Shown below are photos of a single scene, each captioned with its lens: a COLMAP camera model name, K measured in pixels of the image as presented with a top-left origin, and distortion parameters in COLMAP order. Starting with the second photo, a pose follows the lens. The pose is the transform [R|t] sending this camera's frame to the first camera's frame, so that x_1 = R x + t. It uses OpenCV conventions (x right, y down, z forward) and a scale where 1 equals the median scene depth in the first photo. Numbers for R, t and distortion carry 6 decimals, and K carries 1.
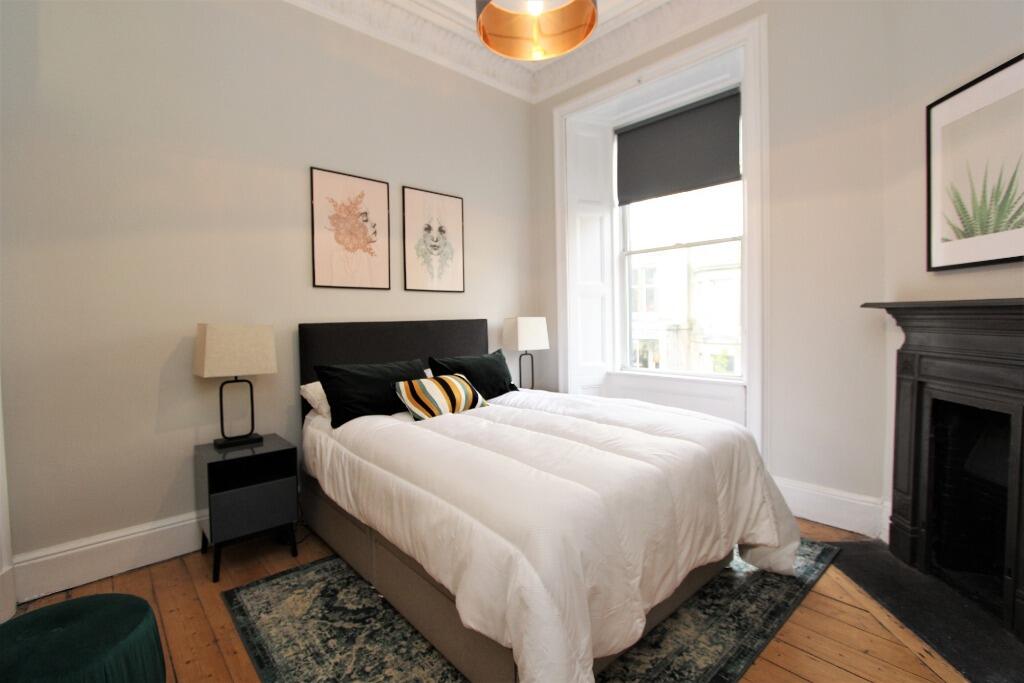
lens RADIAL K [[472.6, 0, 511.6], [0, 472.6, 339.1], [0, 0, 1]] dist [-0.021497, 0.005110]
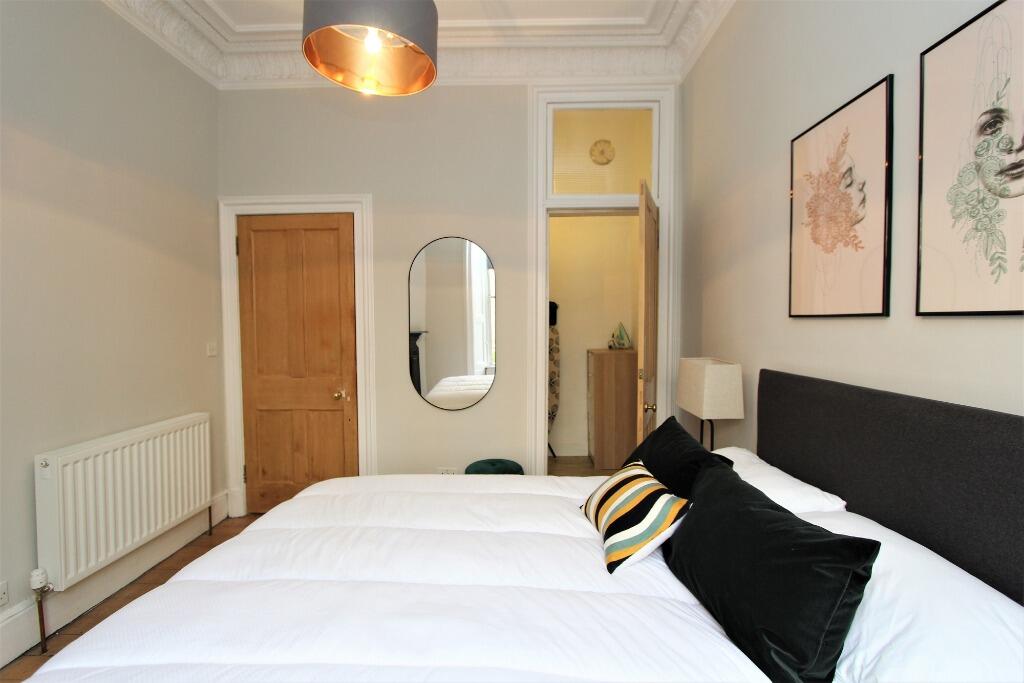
lens RADIAL K [[472.0, 0, 512.0], [0, 472.0, 341.5], [0, 0, 1]] dist [-0.016589, 0.001713]
pose [[-0.703629, 0.043634, -0.709227, 0.410733], [-0.019233, 0.996578, 0.080394, -0.148083], [0.710307, 0.070208, -0.700381, 1.430793]]
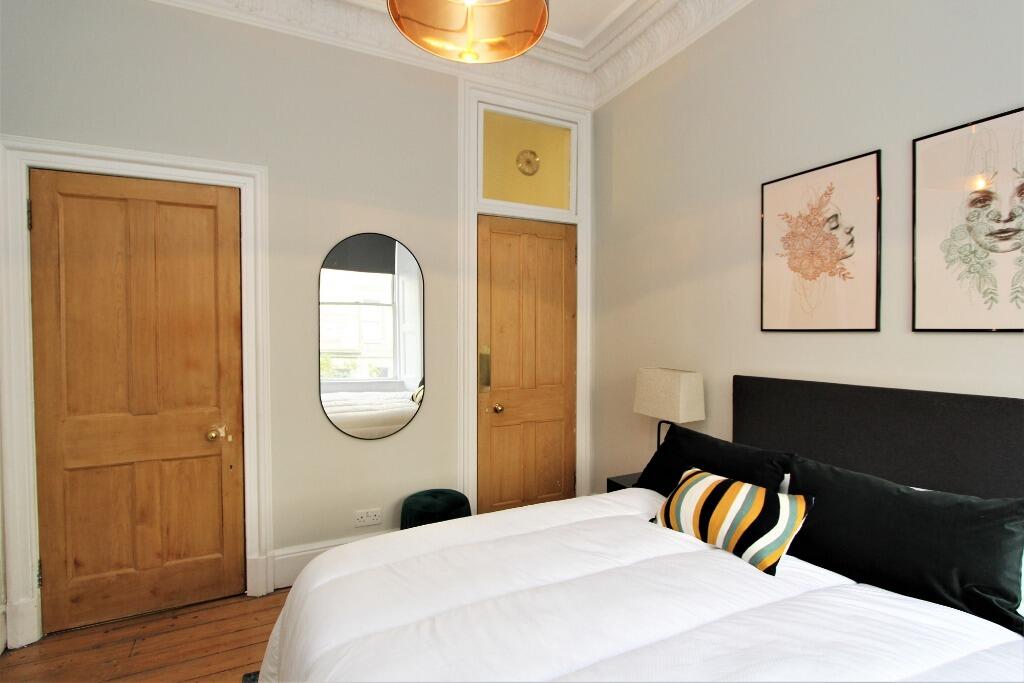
lens RADIAL K [[483.9, 0, 512.0], [0, 483.9, 341.5], [0, 0, 1]] dist [-0.016289, 0.000664]
pose [[-0.283443, 0.033134, -0.958417, 0.596397], [-0.036685, 0.998297, 0.045362, -0.138403], [0.958287, 0.048017, -0.281744, 0.989048]]
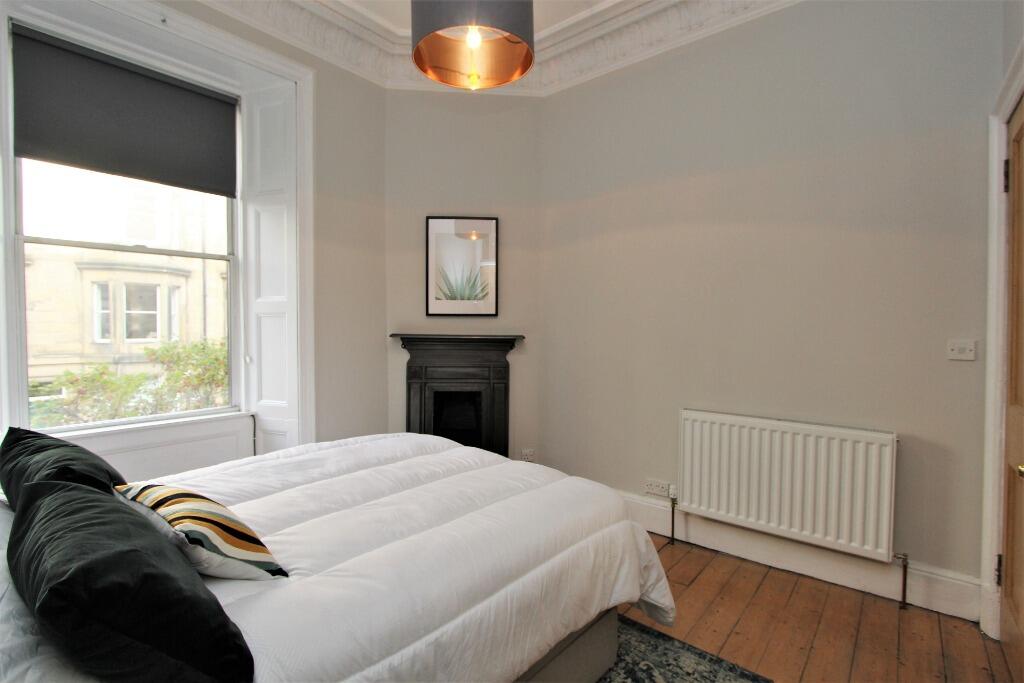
lens RADIAL K [[472.0, 0, 512.0], [0, 472.0, 341.5], [0, 0, 1]] dist [-0.016589, 0.001713]
pose [[-0.126436, -0.017028, 0.991829, -0.717415], [0.041845, 0.998871, 0.022483, -0.069878], [-0.991092, 0.044345, -0.125581, 0.812074]]
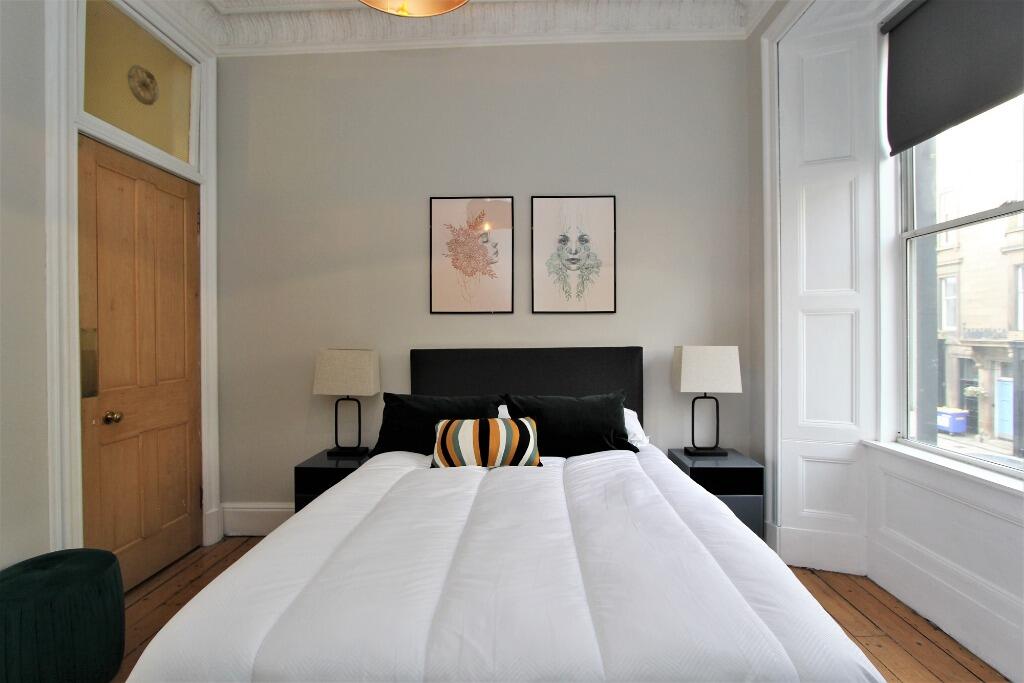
lens RADIAL K [[472.6, 0, 511.6], [0, 472.6, 339.1], [0, 0, 1]] dist [-0.021497, 0.005110]
pose [[0.709045, 0.019521, -0.704893, 0.517787], [-0.036385, 0.999298, -0.008925, -0.062788], [0.704224, 0.031976, 0.709258, 0.476811]]
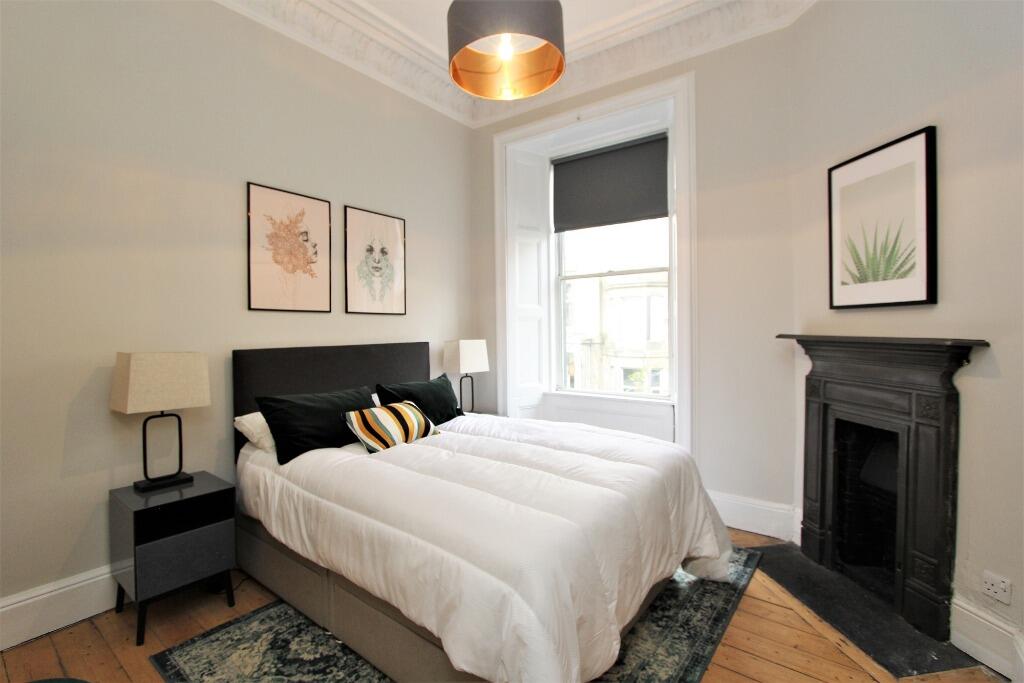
lens RADIAL K [[472.0, 0, 512.0], [0, 472.0, 341.5], [0, 0, 1]] dist [-0.016589, 0.001713]
pose [[0.983510, 0.003783, 0.180812, -0.091873], [-0.000129, 0.999796, -0.020217, -0.035894], [-0.180852, 0.019861, 0.983310, -0.007847]]
